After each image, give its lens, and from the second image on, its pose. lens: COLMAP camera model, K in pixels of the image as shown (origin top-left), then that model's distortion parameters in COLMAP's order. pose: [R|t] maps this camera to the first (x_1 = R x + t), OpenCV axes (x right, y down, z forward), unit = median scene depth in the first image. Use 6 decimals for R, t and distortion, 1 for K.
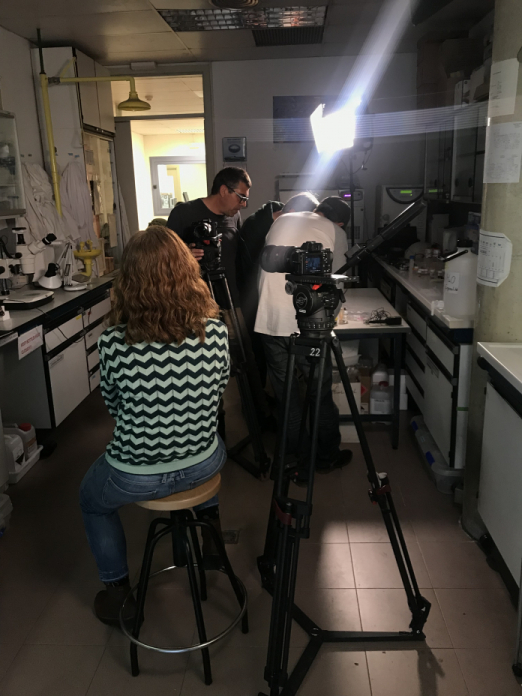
lens RADIAL K [[566.1, 0, 261.0], [0, 566.1, 348.0], [0, 0, 1]] dist [0.007315, -0.002693]
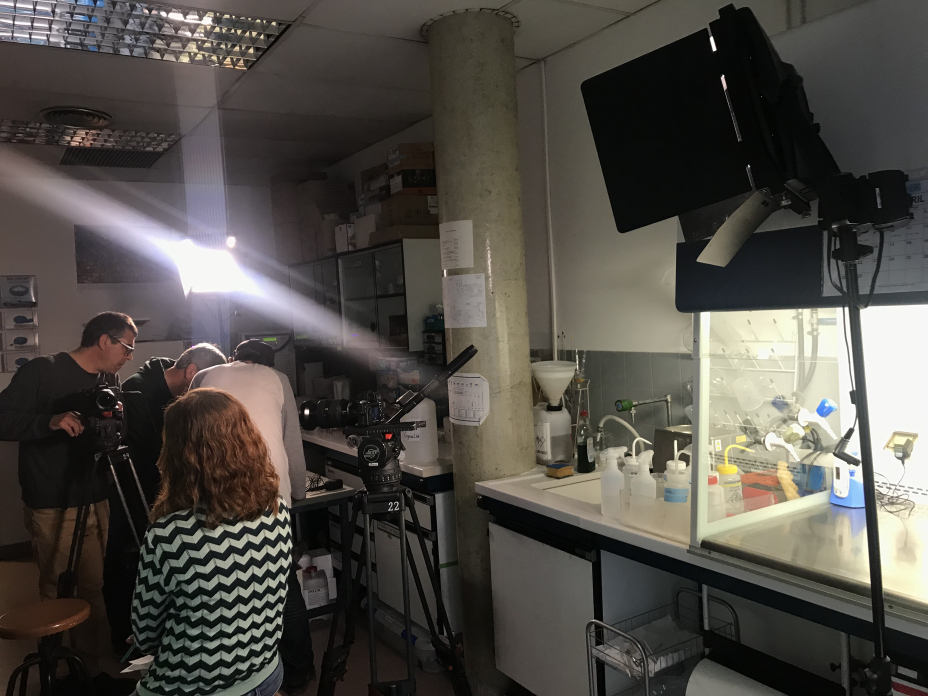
lens RADIAL K [[742.8, 0, 464.0], [0, 742.8, 348.0], [0, 0, 1]] dist [0.104419, -0.357941]
pose [[0.815344, -0.043732, 0.577323, -0.501122], [0.188473, 0.962879, -0.193239, 0.015217], [-0.547442, 0.266366, 0.793320, -0.106827]]
